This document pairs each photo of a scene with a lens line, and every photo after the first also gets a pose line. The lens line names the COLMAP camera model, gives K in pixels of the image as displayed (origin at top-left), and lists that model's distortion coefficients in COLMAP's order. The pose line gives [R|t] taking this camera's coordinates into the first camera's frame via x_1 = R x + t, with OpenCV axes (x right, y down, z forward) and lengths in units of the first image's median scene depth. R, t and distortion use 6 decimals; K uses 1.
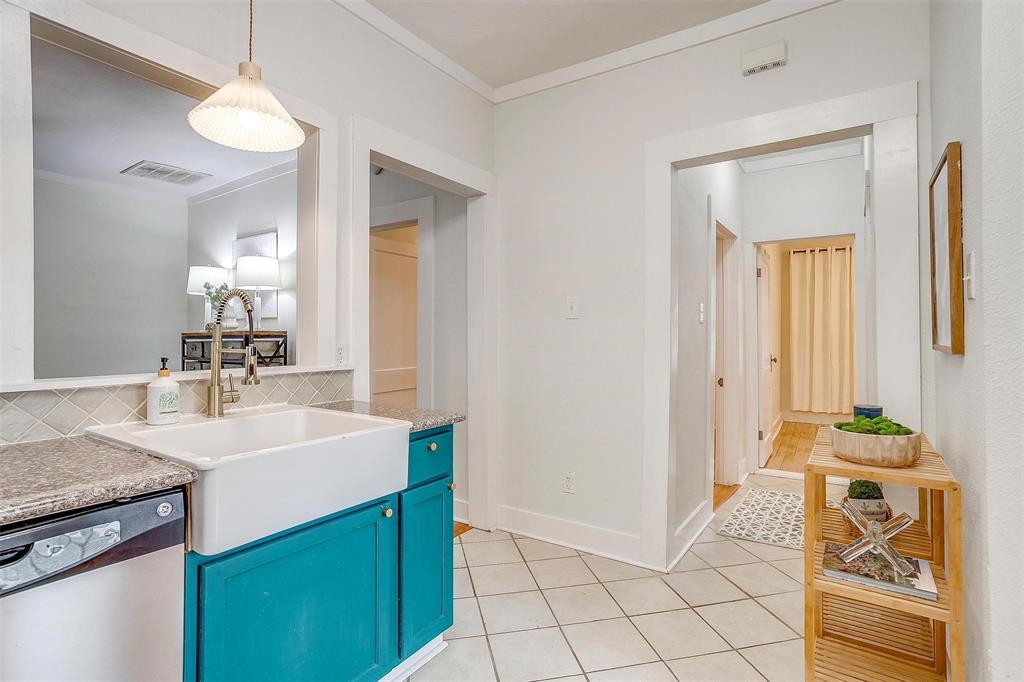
lens RADIAL K [[498.0, 0, 512.0], [0, 498.0, 341.0], [0, 0, 1]] dist [-0.044121, 0.028794]
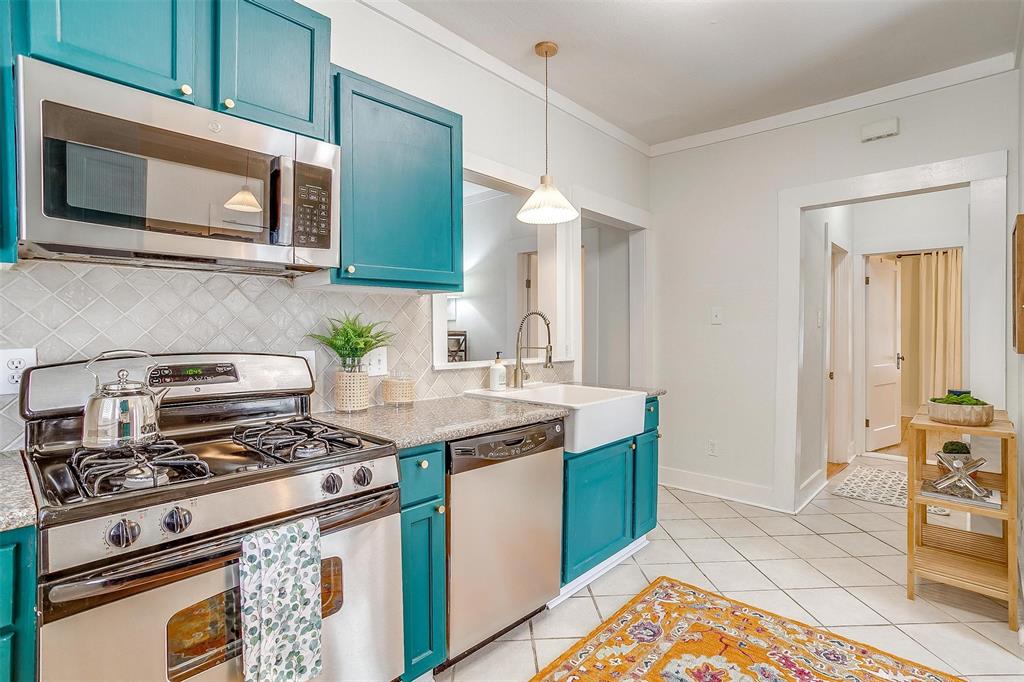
lens RADIAL K [[498.0, 0, 512.0], [0, 498.0, 341.0], [0, 0, 1]] dist [-0.044121, 0.028794]
pose [[0.988752, 0.005490, -0.149467, -0.244335], [-0.003985, 0.999938, 0.010366, -0.012977], [0.149514, -0.009654, 0.988712, -0.423234]]
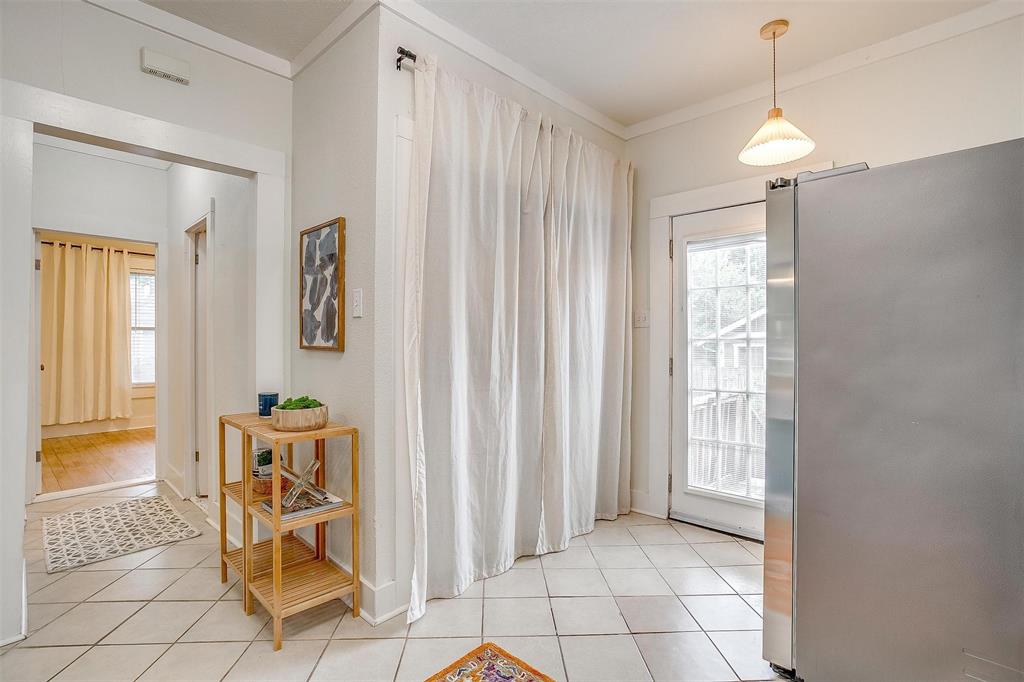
lens RADIAL K [[498.0, 0, 512.0], [0, 498.0, 341.0], [0, 0, 1]] dist [-0.044121, 0.028794]
pose [[0.160452, 0.007154, 0.987018, -0.335988], [0.001449, 0.999971, -0.007484, 0.002727], [-0.987043, 0.002631, 0.160437, 0.101703]]
